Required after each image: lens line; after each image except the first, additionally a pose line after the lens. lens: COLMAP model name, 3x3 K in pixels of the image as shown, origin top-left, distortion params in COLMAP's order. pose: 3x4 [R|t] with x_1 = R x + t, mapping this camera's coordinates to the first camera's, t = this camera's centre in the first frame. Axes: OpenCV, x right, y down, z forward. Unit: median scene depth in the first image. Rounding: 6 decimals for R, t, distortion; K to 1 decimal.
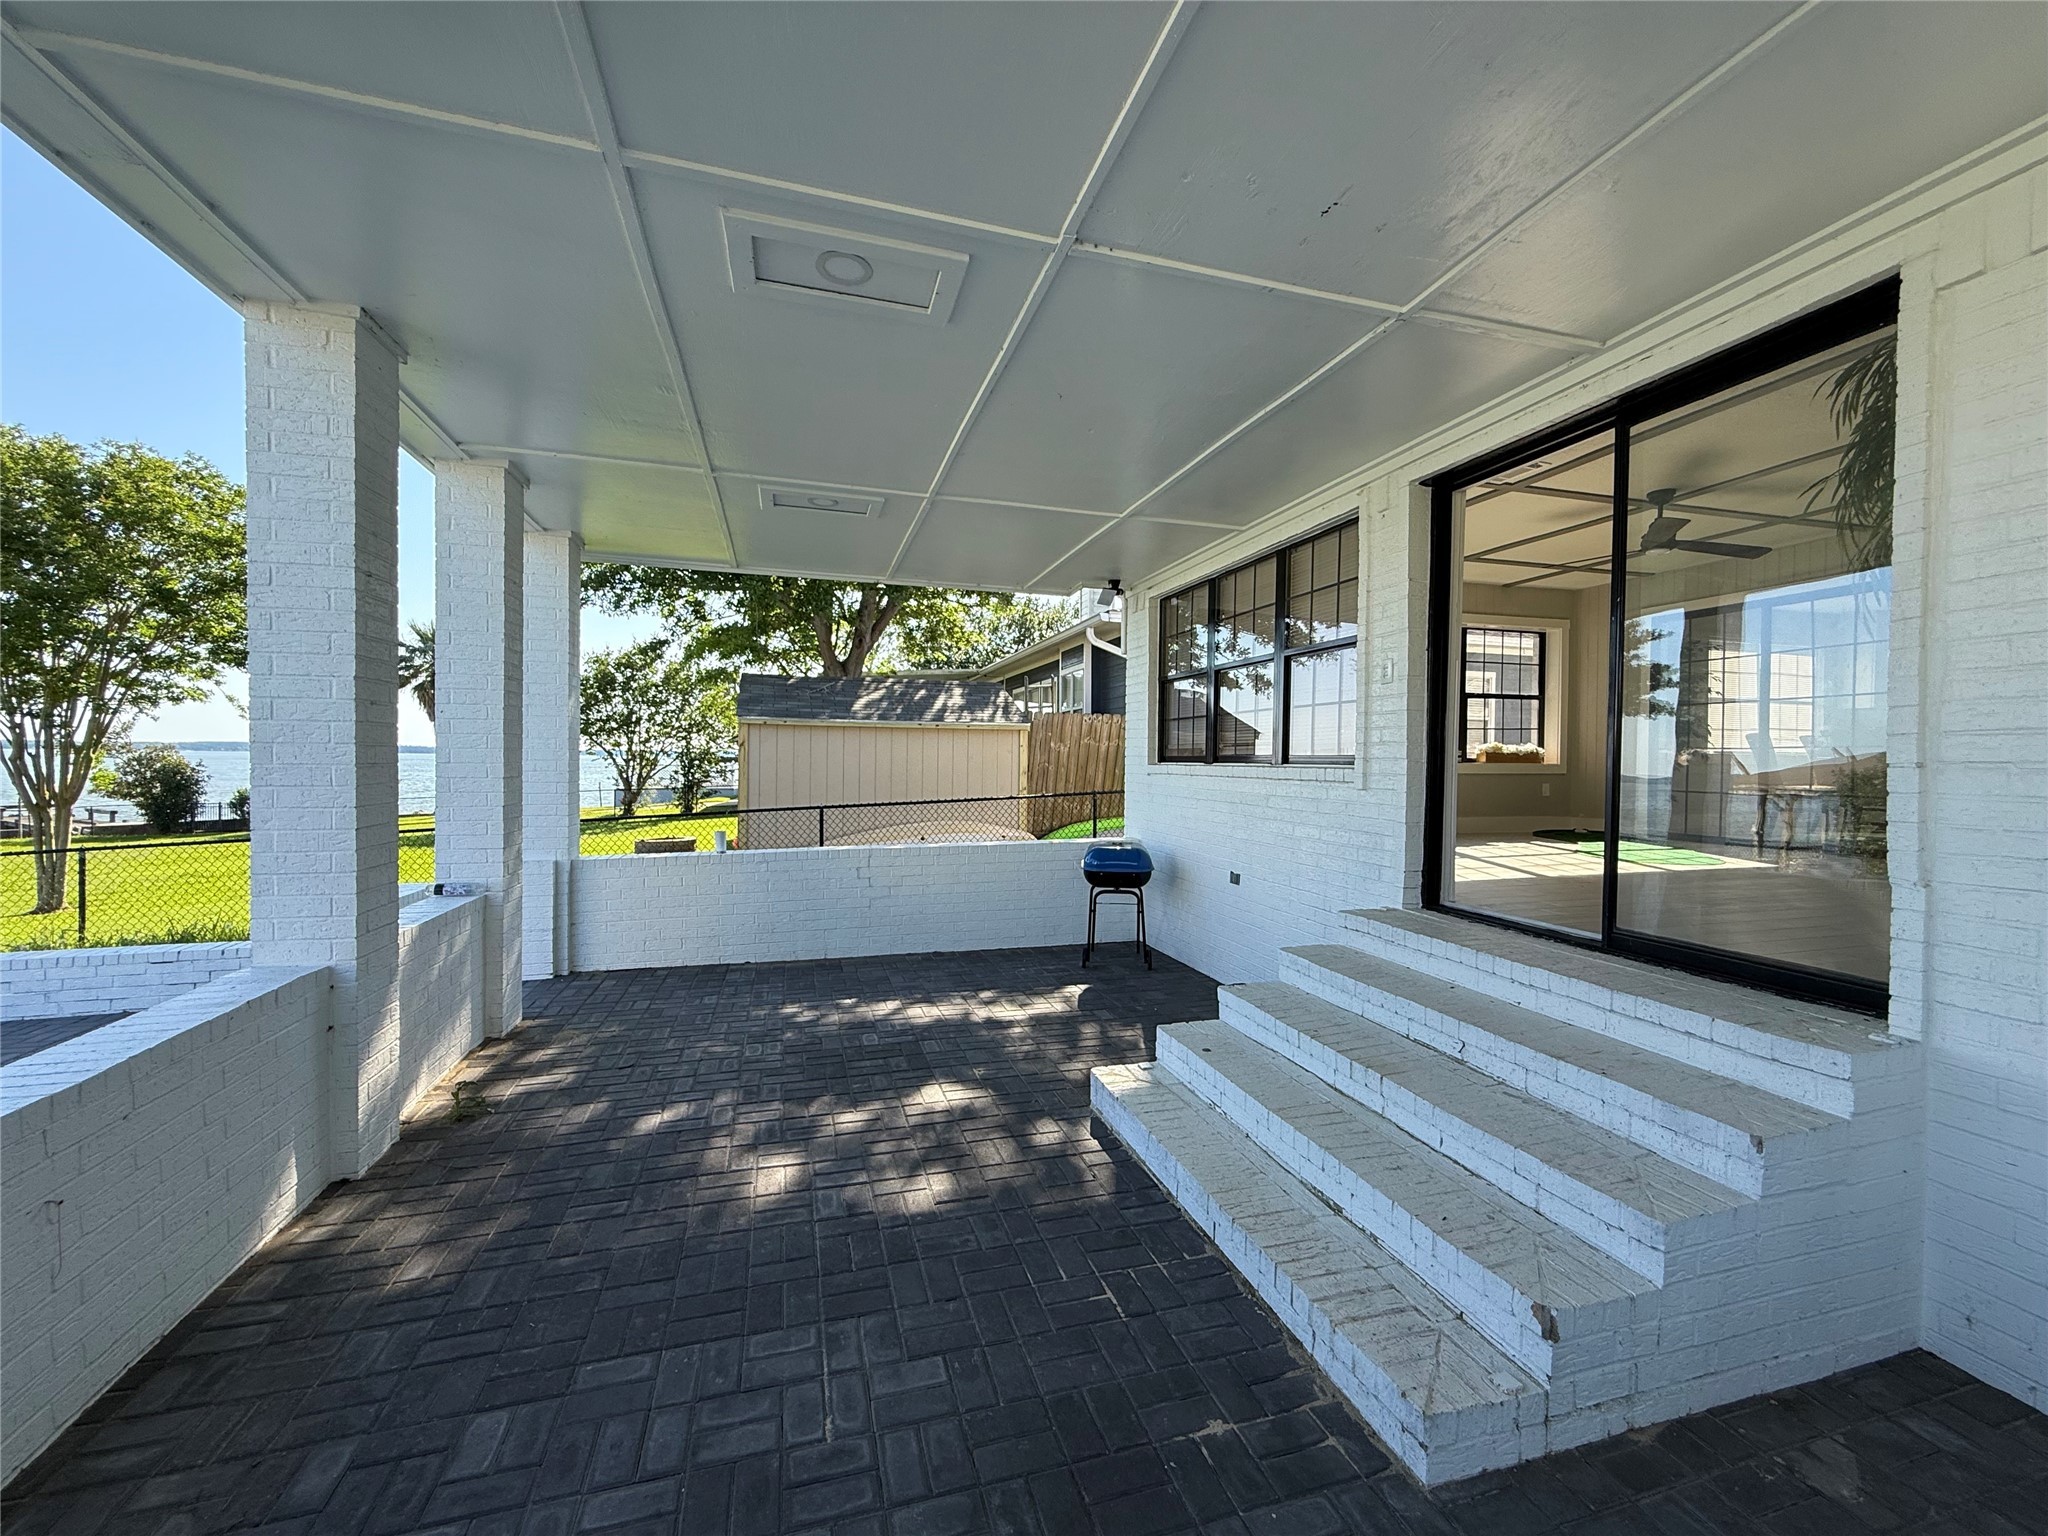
lens RADIAL K [[818.2, 0, 1024.6], [0, 818.2, 764.1], [0, 0, 1]] dist [0.004053, 0.000269]
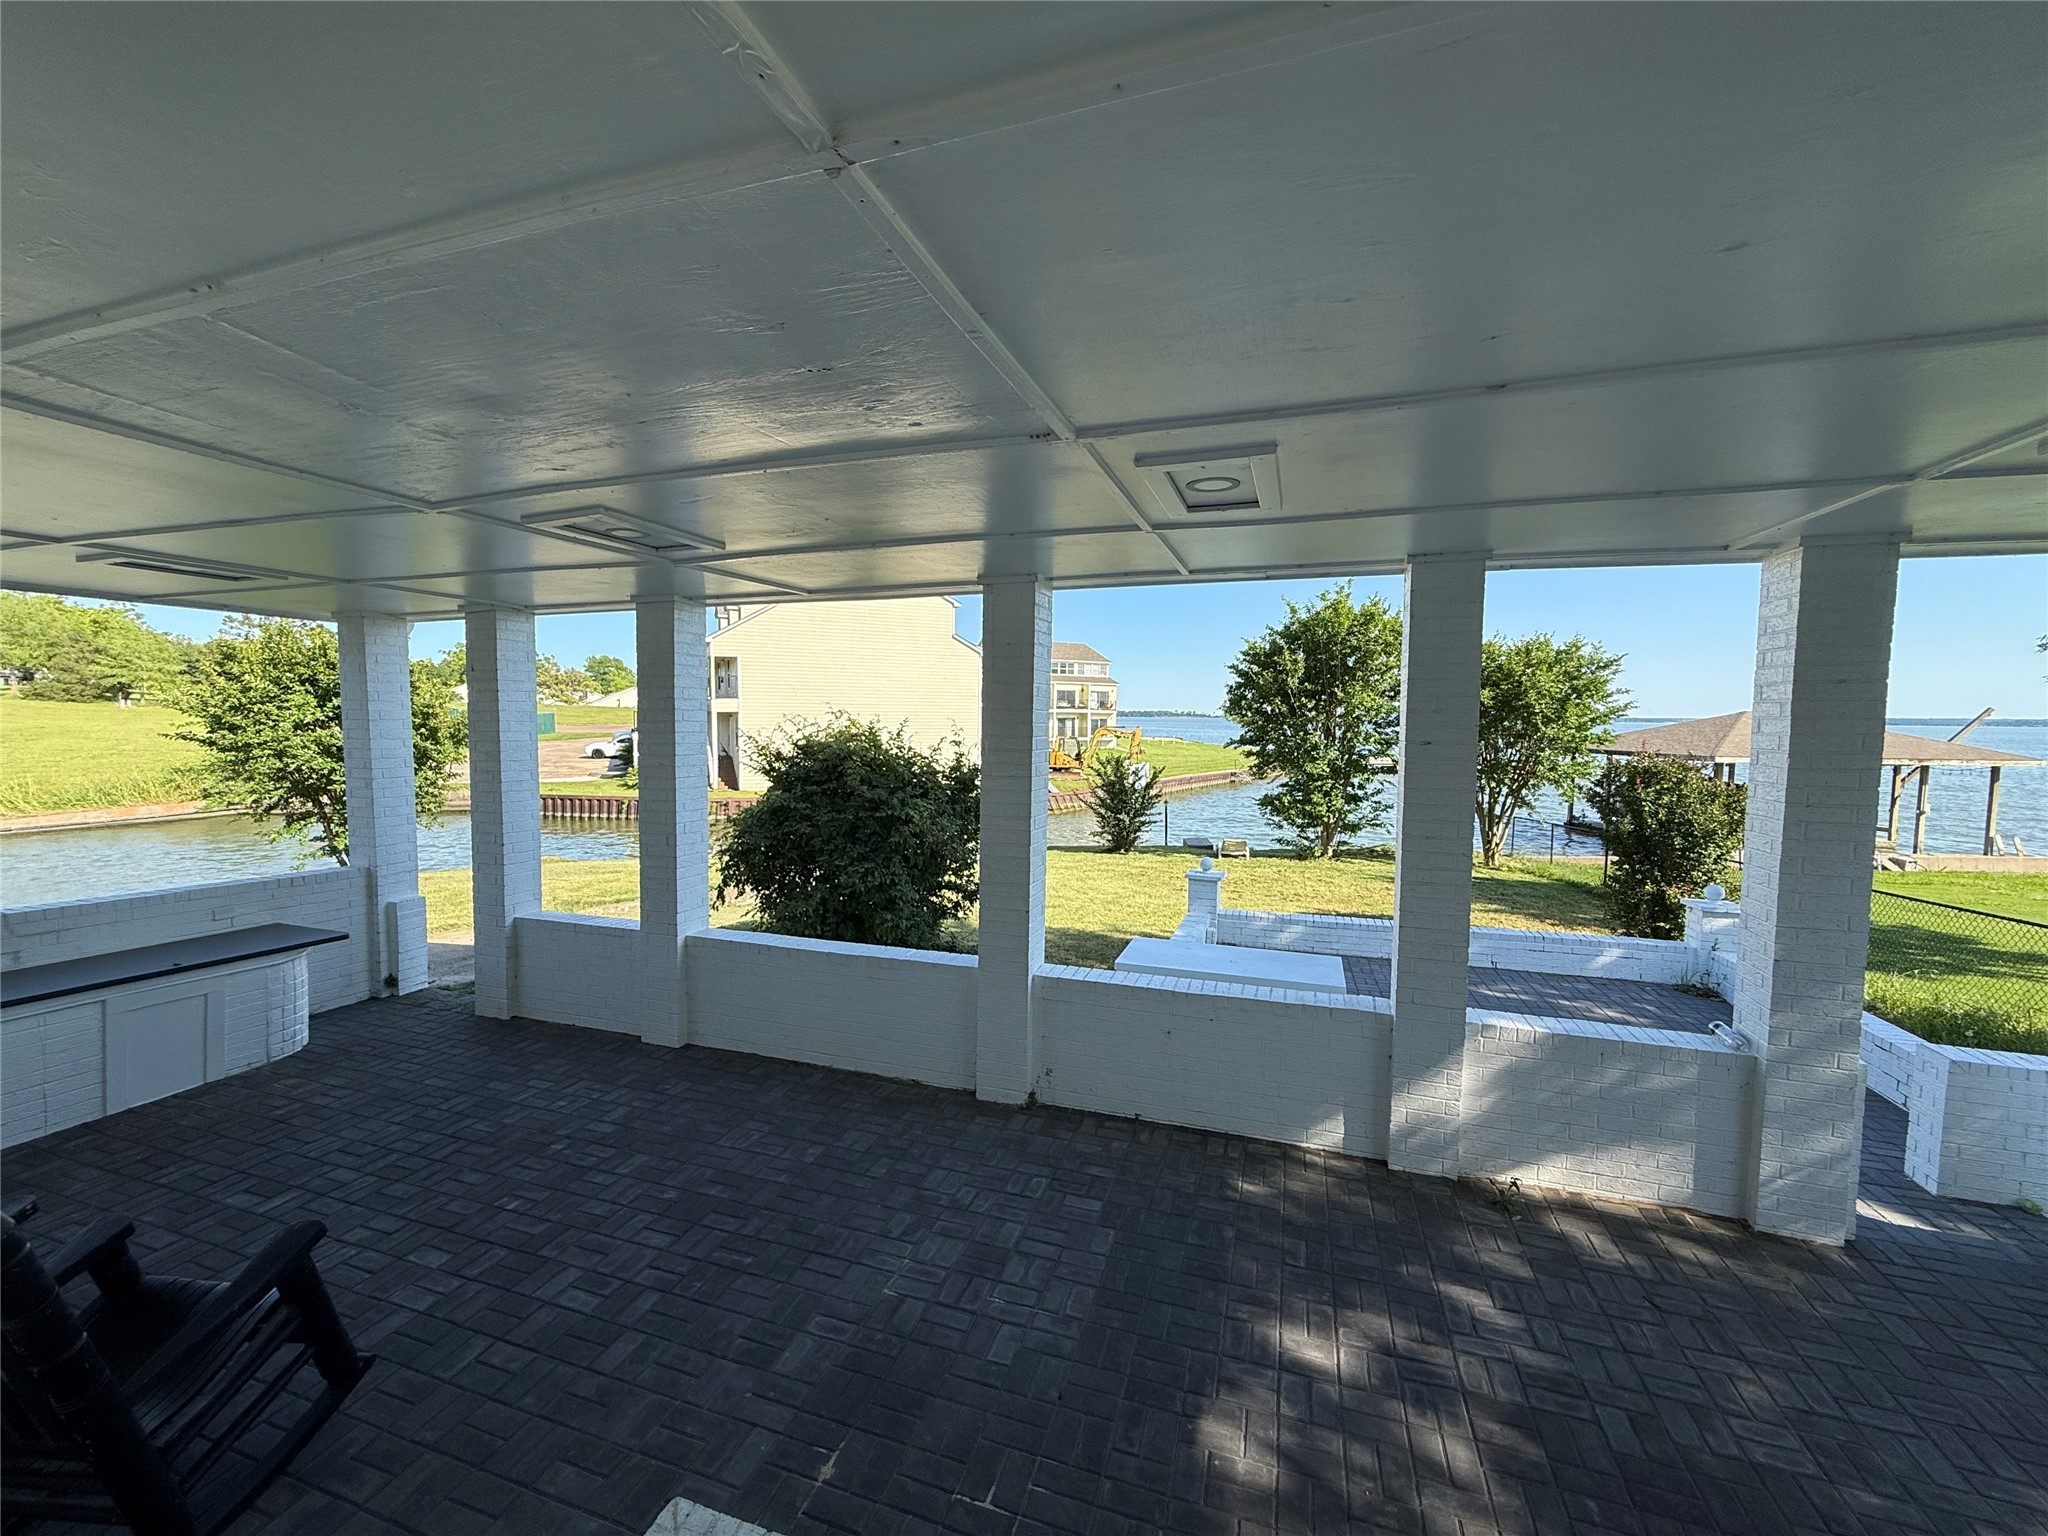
lens RADIAL K [[818.2, 0, 1028.1], [0, 818.2, 767.1], [0, 0, 1]] dist [0.004053, 0.000269]
pose [[-0.563739, 0.034503, -0.825232, 0.659542], [-0.021471, 0.998177, 0.056402, -0.246680], [0.825674, 0.049514, -0.561970, 1.165073]]
